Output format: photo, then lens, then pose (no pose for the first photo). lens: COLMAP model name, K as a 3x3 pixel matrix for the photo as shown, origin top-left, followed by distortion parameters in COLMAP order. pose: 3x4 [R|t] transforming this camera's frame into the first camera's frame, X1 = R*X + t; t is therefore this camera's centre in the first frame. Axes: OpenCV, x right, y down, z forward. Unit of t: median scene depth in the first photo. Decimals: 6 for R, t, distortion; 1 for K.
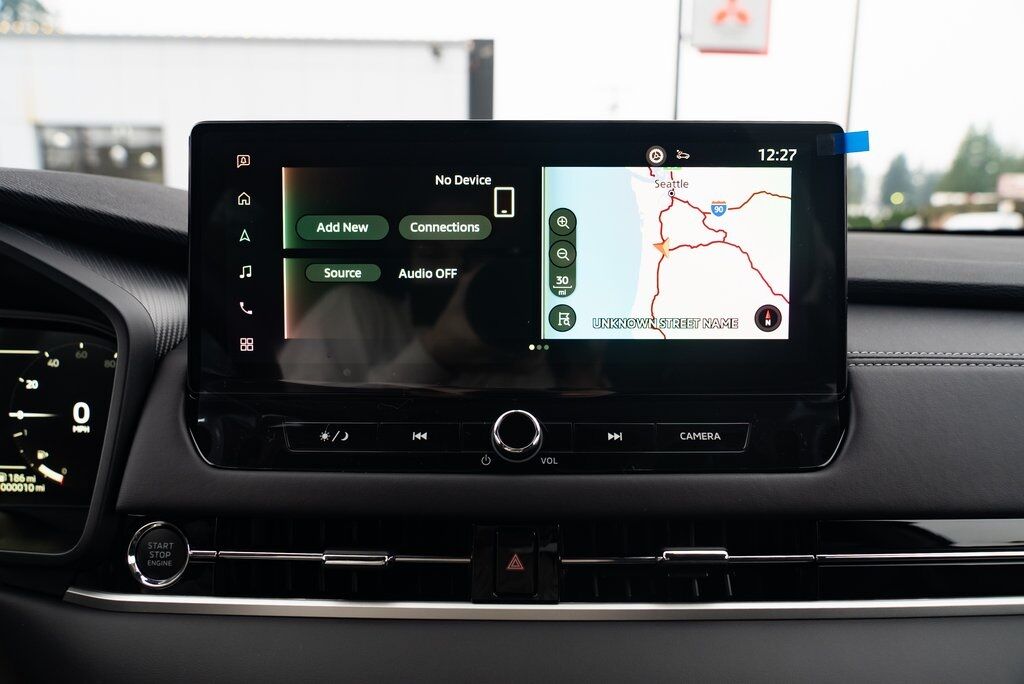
lens RADIAL K [[702.1, 0, 509.3], [0, 702.1, 343.6], [0, 0, 1]] dist [-0.029227, 0.019063]
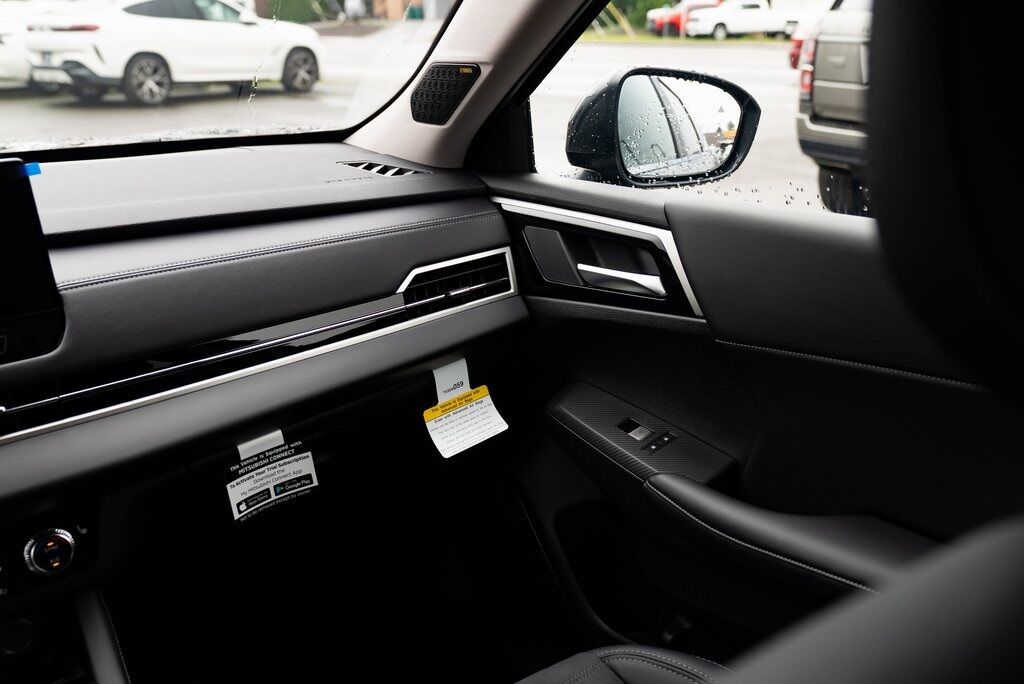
lens RADIAL K [[925.0, 0, 515.3], [0, 925.0, 337.7], [0, 0, 1]] dist [-0.006226, 0.021606]
pose [[0.776523, -0.232211, 0.585739, -0.028745], [0.128829, 0.968487, 0.213158, -0.218568], [-0.616778, -0.090062, 0.781968, -1.659301]]
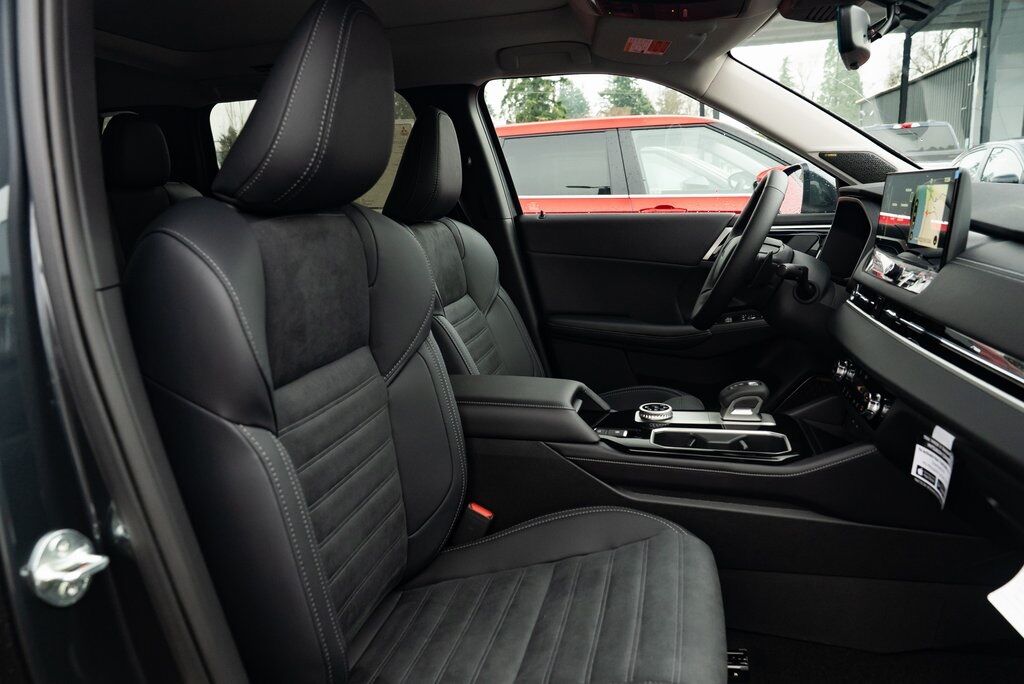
lens RADIAL K [[702.1, 0, 508.1], [0, 702.1, 337.8], [0, 0, 1]] dist [-0.029227, 0.019063]
pose [[-0.223156, 0.196176, -0.954838, 3.447614], [-0.117240, 0.967028, 0.226081, -0.086822], [0.967707, 0.162397, -0.192798, -0.041908]]
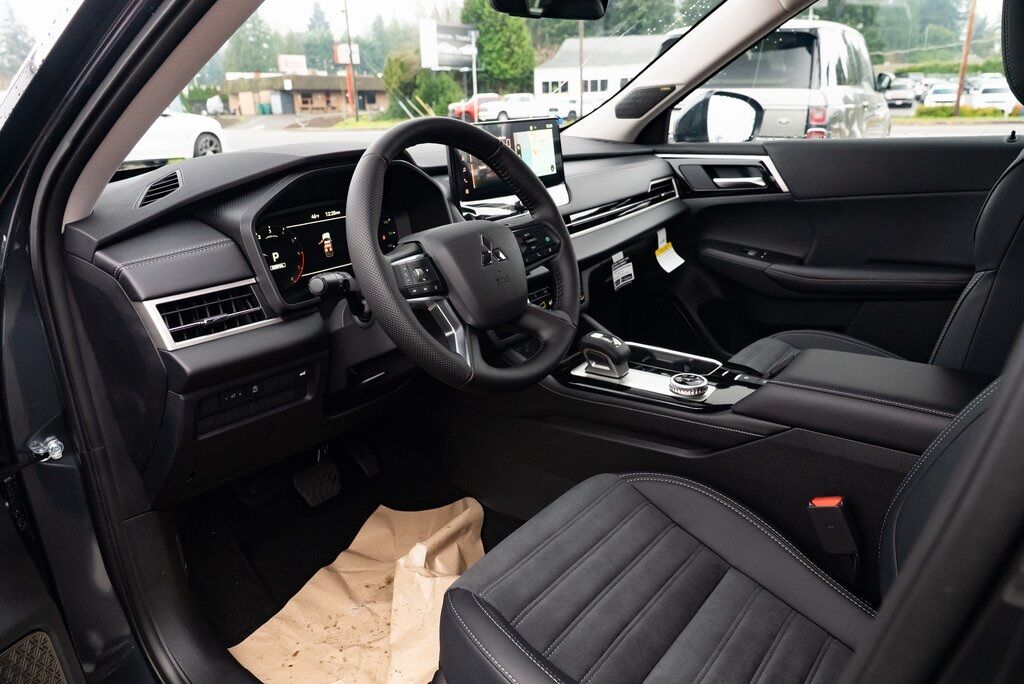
lens RADIAL K [[702.1, 0, 498.6], [0, 702.1, 317.7], [0, 0, 1]] dist [-0.029227, 0.019063]
pose [[0.607291, -0.260000, 0.750732, -3.054843], [0.167386, 0.965597, 0.199009, -0.059629], [-0.776646, 0.004806, 0.629919, -1.277281]]
